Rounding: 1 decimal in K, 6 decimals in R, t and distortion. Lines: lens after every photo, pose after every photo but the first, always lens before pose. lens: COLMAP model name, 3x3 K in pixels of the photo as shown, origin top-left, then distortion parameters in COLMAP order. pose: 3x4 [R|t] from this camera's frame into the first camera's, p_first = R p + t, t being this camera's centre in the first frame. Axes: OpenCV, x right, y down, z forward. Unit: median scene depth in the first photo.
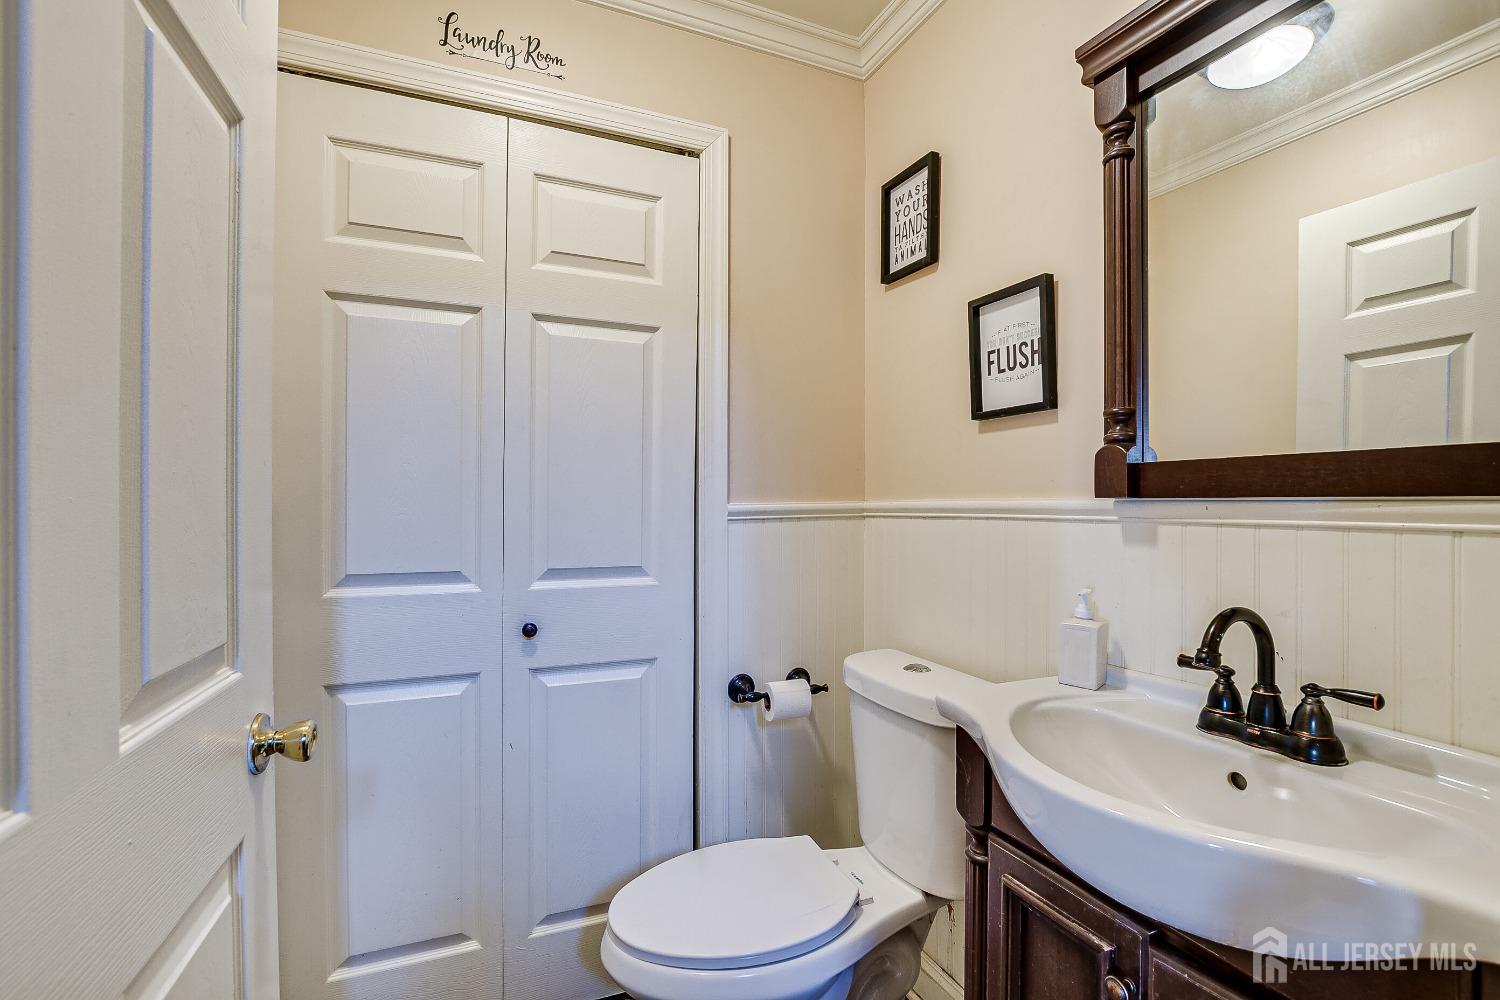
lens RADIAL K [[656.5, 0, 752.3], [0, 656.5, 499.4], [0, 0, 1]] dist [-0.025576, 0.005290]
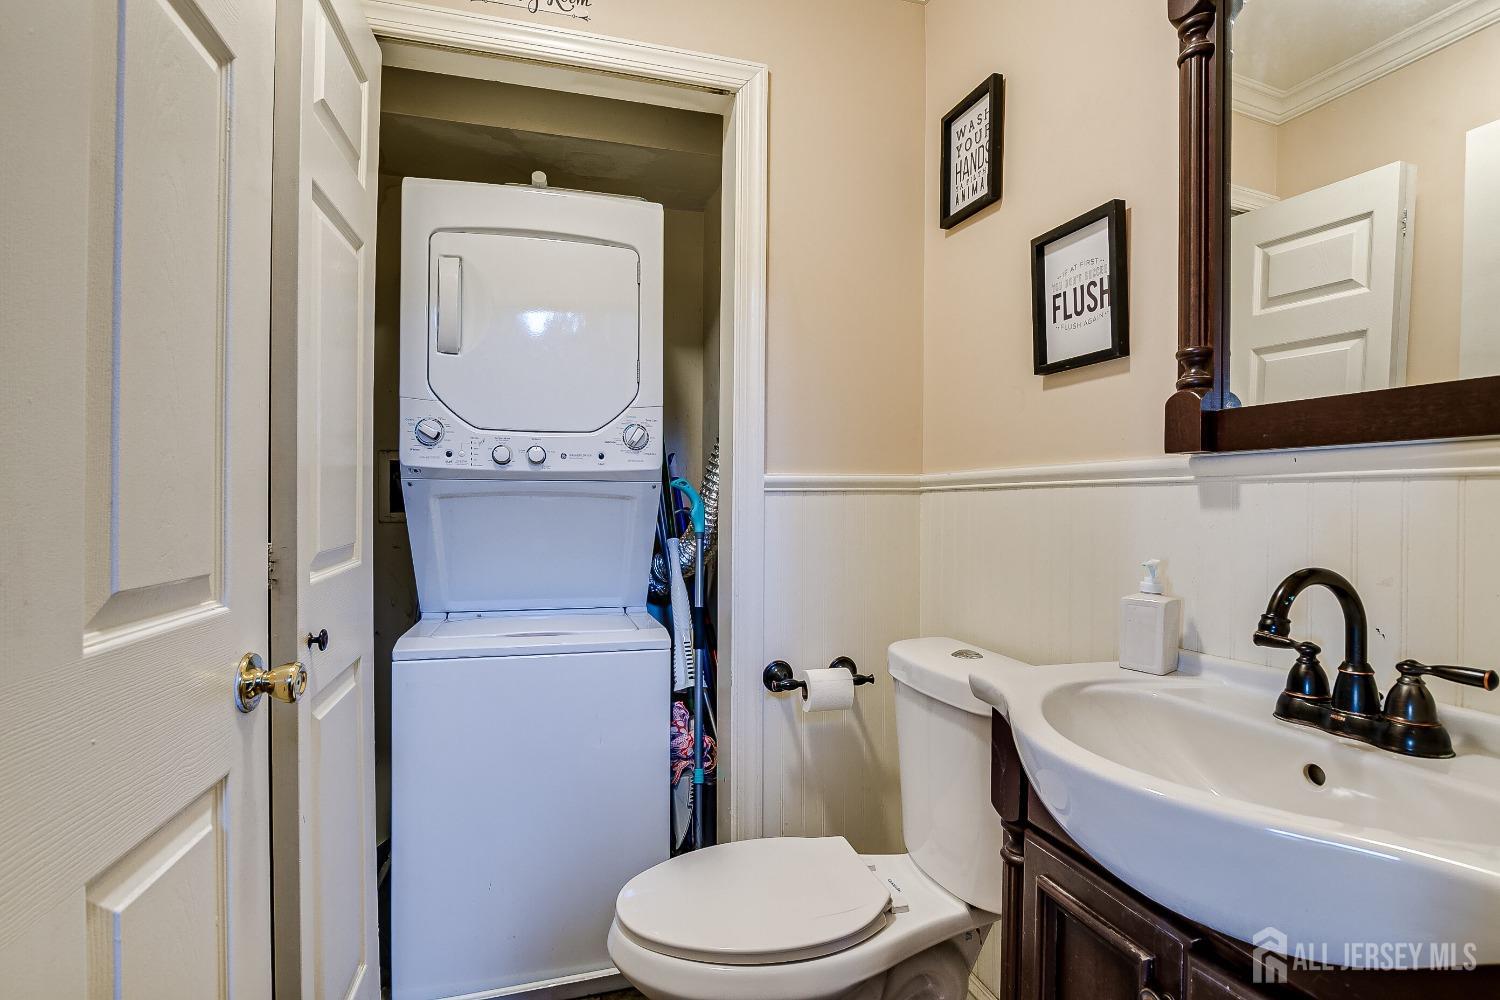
lens RADIAL K [[720.9, 0, 749.9], [0, 720.9, 498.4], [0, 0, 1]] dist [-0.025014, 0.003031]
pose [[0.992925, 0.006690, -0.118551, 0.095701], [-0.006292, 0.999973, 0.003731, 0.058096], [0.118573, -0.002958, 0.992941, -0.001238]]
